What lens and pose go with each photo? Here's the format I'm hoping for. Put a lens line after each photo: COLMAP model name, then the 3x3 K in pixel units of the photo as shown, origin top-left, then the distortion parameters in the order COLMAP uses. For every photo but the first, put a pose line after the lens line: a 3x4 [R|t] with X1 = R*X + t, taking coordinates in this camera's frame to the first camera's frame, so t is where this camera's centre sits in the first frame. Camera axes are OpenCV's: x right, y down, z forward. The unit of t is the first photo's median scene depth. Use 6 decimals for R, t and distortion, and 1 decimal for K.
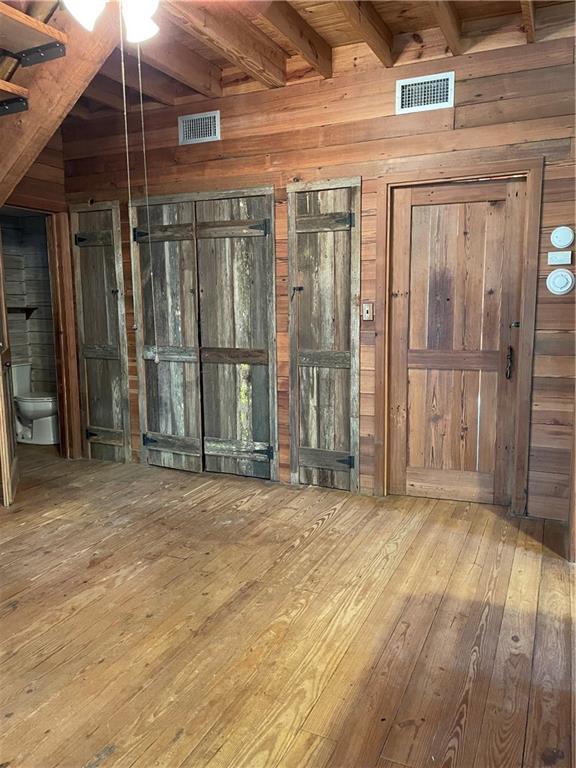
lens RADIAL K [[589.1, 0, 282.5], [0, 589.1, 376.9], [0, 0, 1]] dist [0.069773, -0.004603]
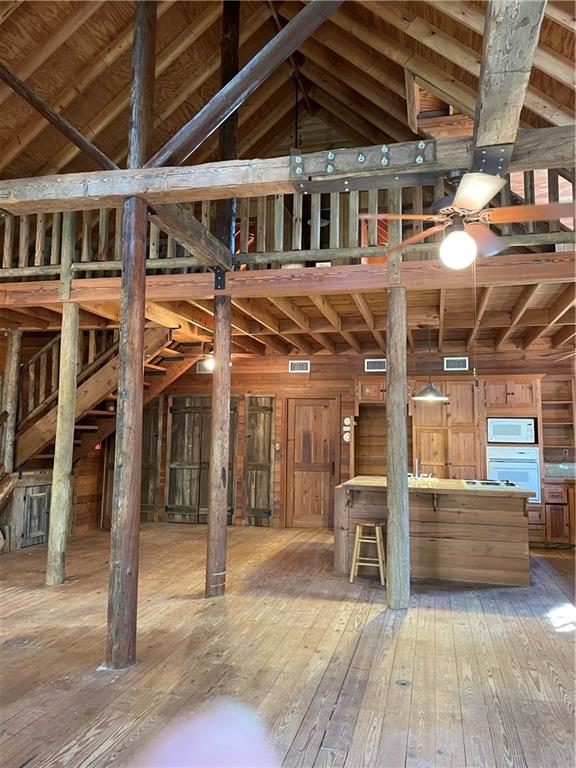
lens RADIAL K [[589.1, 0, 290.2], [0, 589.1, 380.7], [0, 0, 1]] dist [0.069773, -0.004603]
pose [[0.979142, 0.048769, 0.197239, -0.286224], [0.000255, 0.970469, -0.241225, 0.202718], [-0.203179, 0.236243, 0.950214, -1.323941]]
